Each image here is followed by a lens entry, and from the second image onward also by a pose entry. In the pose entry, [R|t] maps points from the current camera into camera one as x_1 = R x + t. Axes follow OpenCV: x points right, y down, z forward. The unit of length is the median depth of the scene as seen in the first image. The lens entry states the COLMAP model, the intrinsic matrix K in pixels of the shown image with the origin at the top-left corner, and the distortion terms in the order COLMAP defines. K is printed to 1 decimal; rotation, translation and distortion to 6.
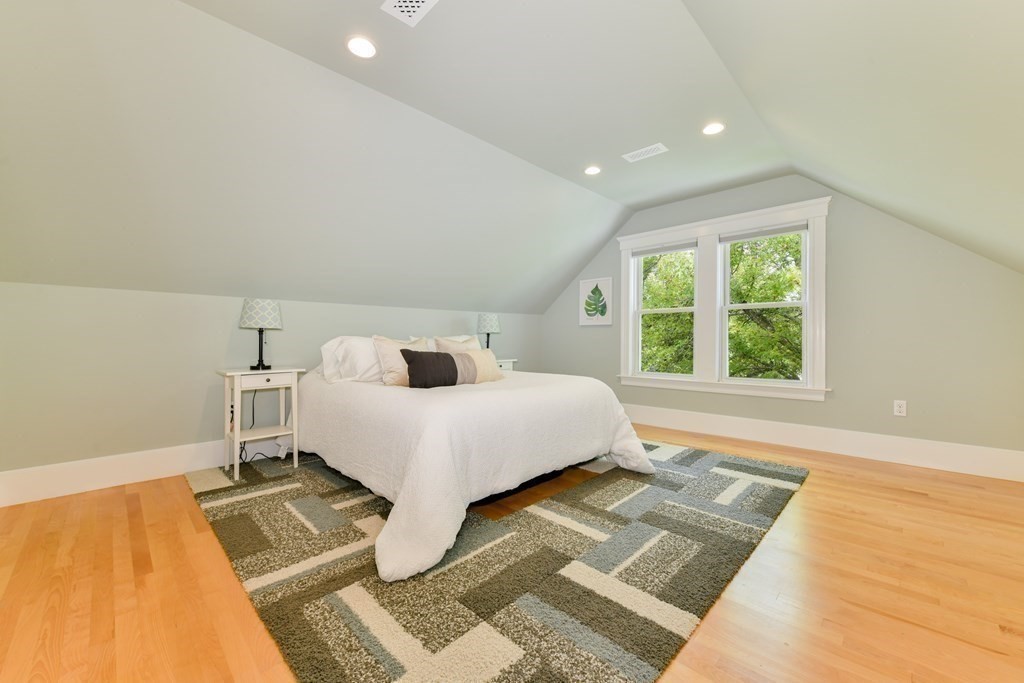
lens RADIAL K [[407.8, 0, 512.9], [0, 407.8, 344.3], [0, 0, 1]] dist [-0.002881, -0.000011]
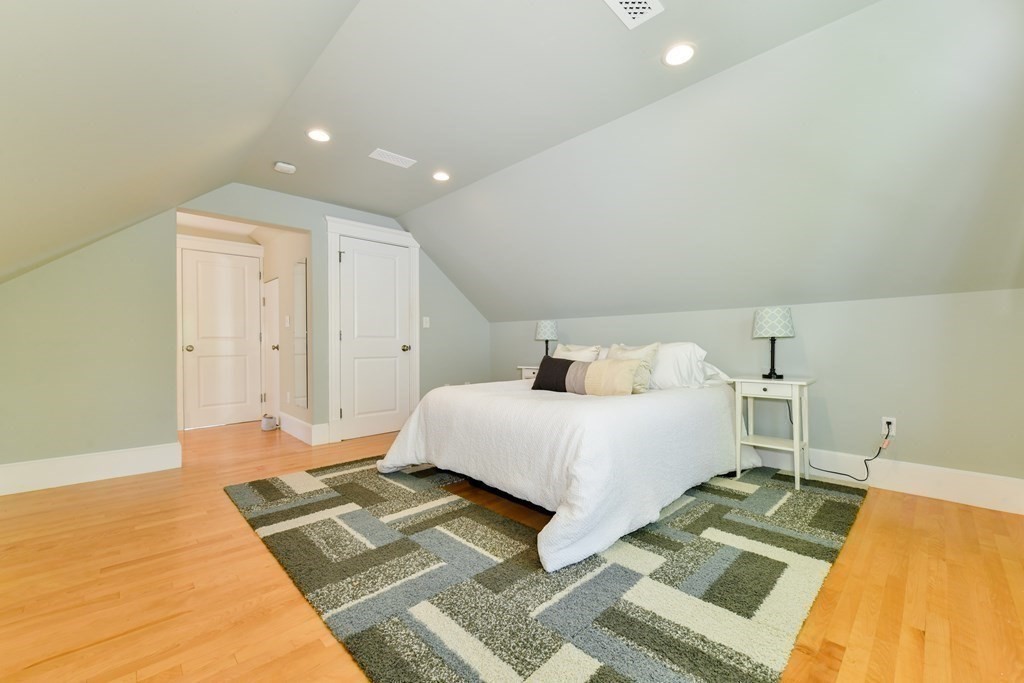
lens RADIAL K [[407.8, 0, 513.3], [0, 407.8, 339.0], [0, 0, 1]] dist [-0.002881, -0.000011]
pose [[-0.028017, -0.019988, -0.999408, 0.991657], [-0.017231, 0.999661, -0.019510, -0.011418], [0.999459, 0.016675, -0.028351, 1.006108]]
